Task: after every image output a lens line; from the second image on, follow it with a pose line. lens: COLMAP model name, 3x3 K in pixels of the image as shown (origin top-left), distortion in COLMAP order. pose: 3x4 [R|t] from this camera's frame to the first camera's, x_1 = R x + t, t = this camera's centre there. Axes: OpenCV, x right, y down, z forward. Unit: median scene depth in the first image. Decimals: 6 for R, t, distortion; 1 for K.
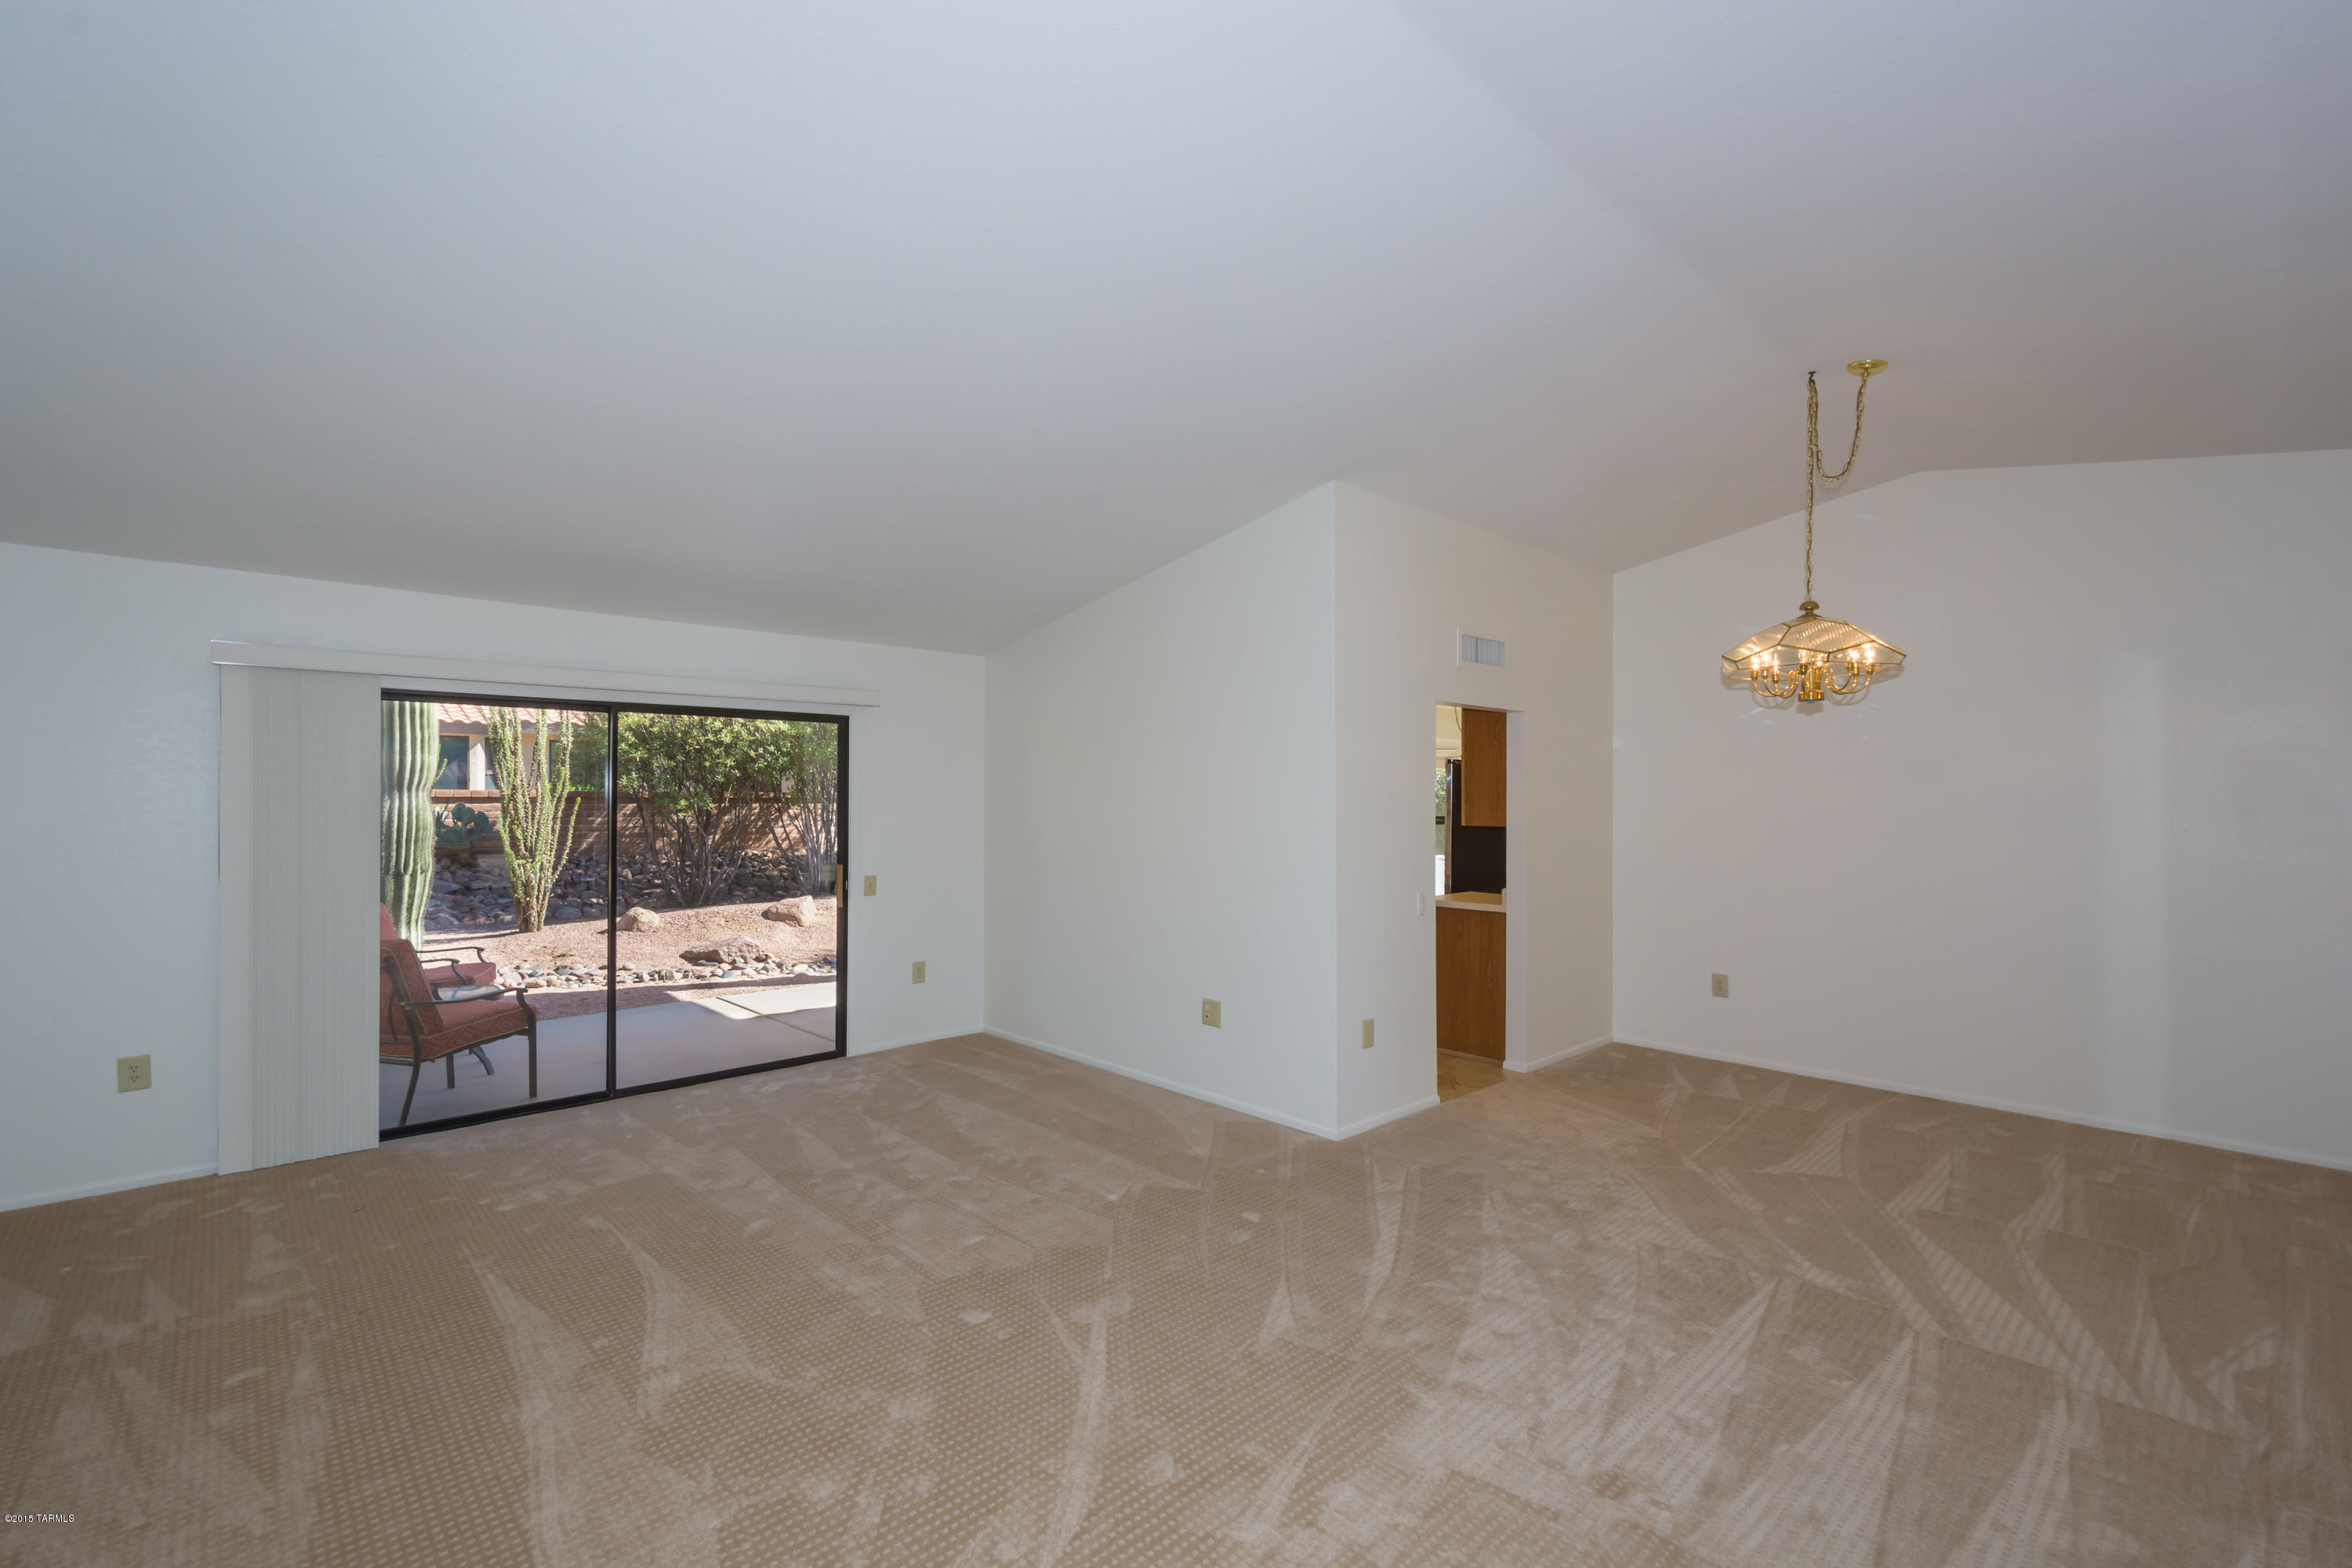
lens RADIAL K [[1007.8, 0, 1196.2], [0, 1007.8, 793.9], [0, 0, 1]] dist [0.000009, -0.000803]
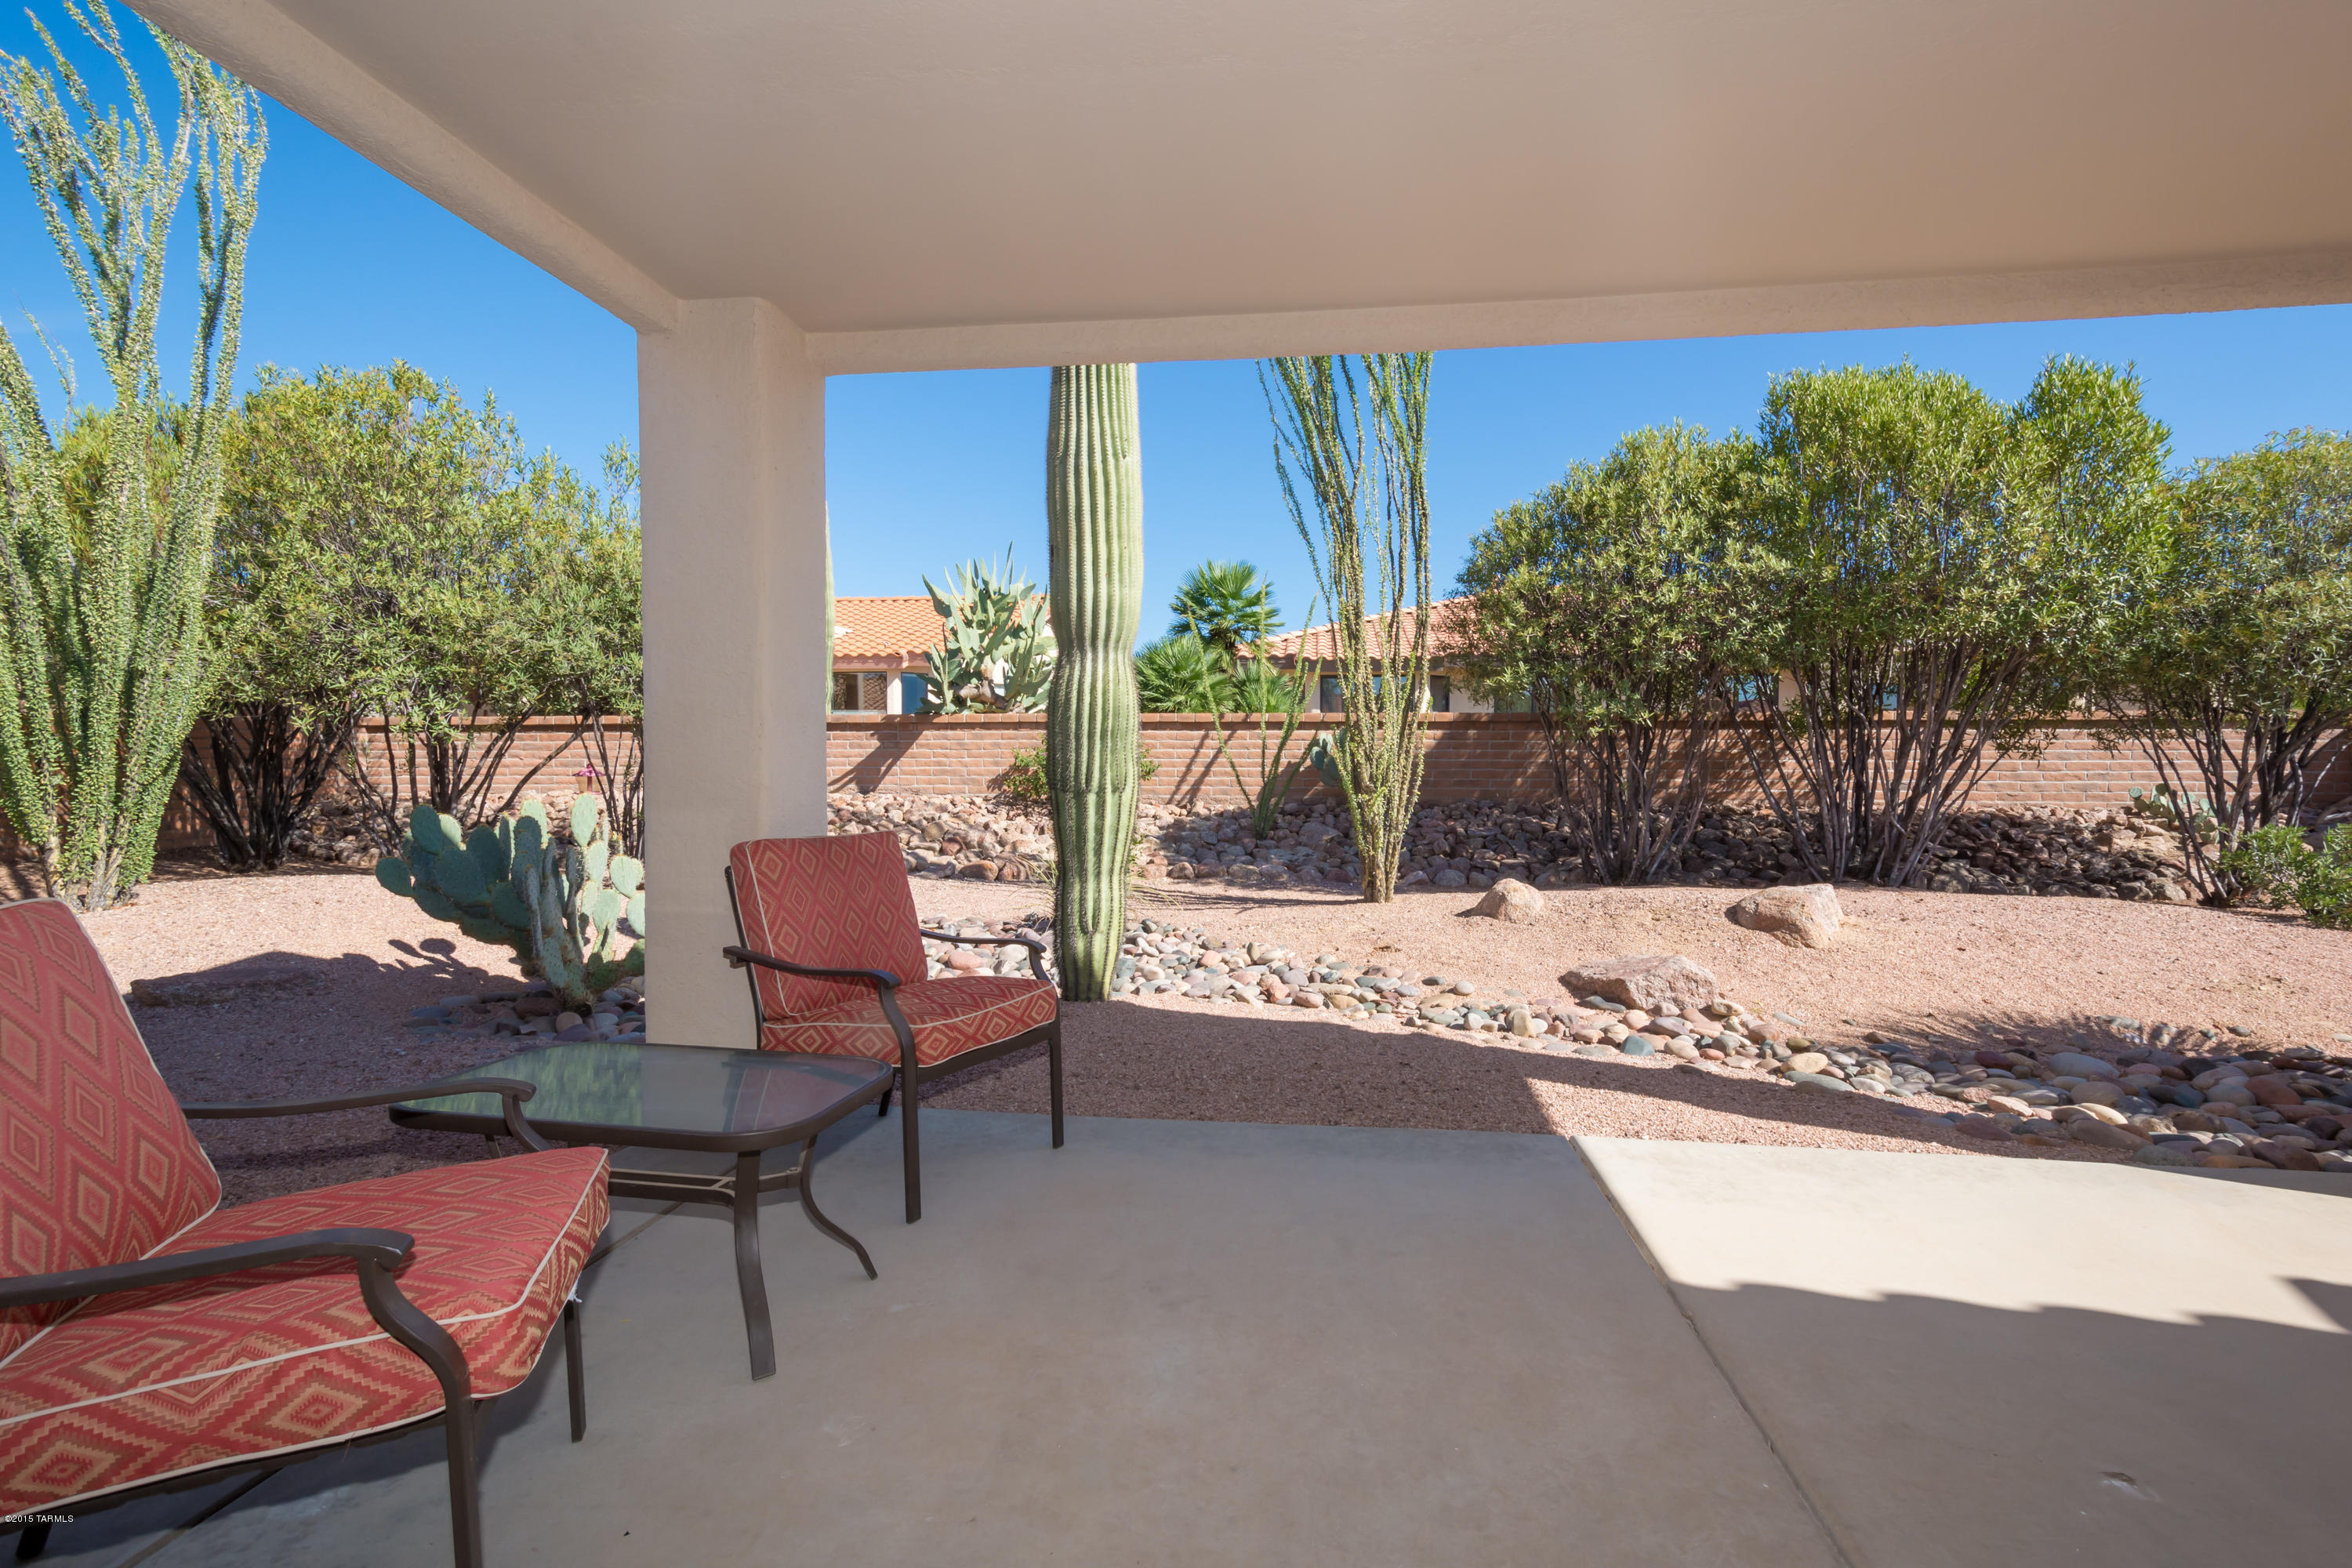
lens RADIAL K [[1053.7, 0, 1176.0], [0, 1053.7, 784.0], [0, 0, 1]] dist [-0.002889, -0.000152]
pose [[0.610762, 0.012571, -0.791714, -0.352544], [0.002910, 0.999832, 0.018120, 0.085935], [0.791809, -0.013371, 0.610623, 0.889167]]
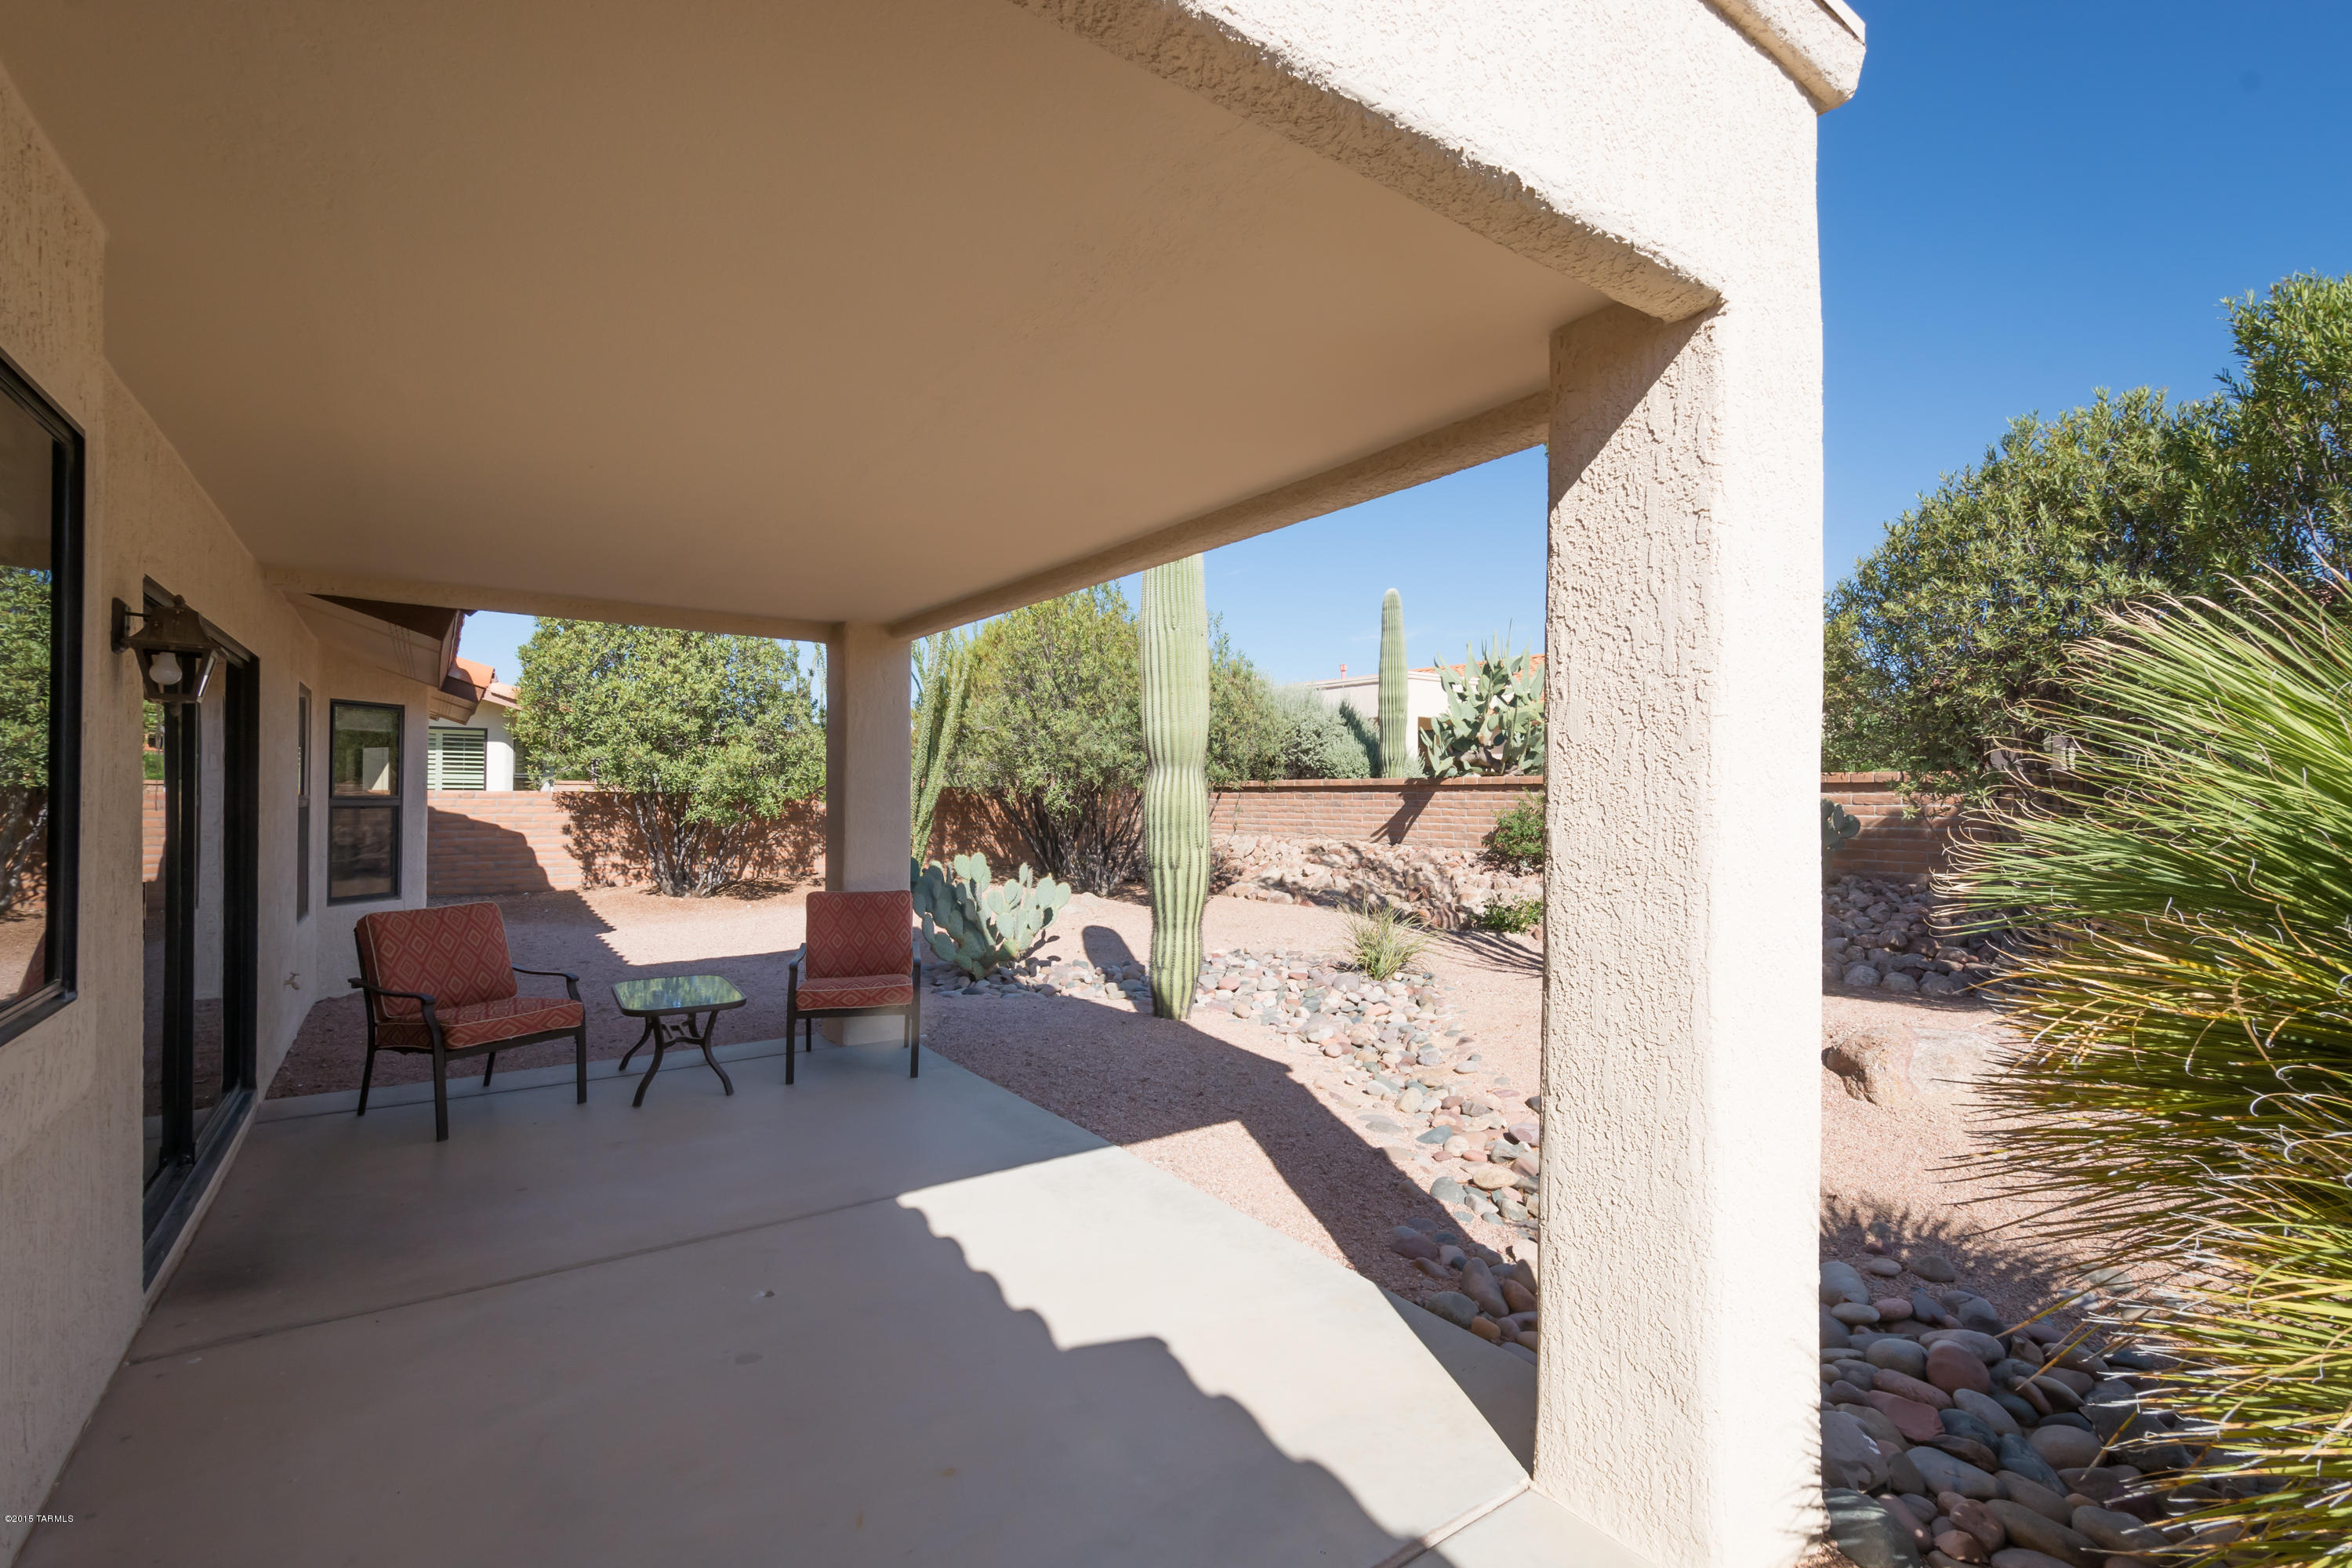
lens RADIAL K [[1015.1, 0, 1190.2], [0, 1015.1, 779.9], [0, 0, 1]] dist [0.002123, 0.000022]
pose [[-0.128823, -0.017709, -0.991509, 0.066884], [0.000018, 0.999840, -0.017860, 0.029151], [0.991668, -0.002319, -0.128803, 1.534328]]
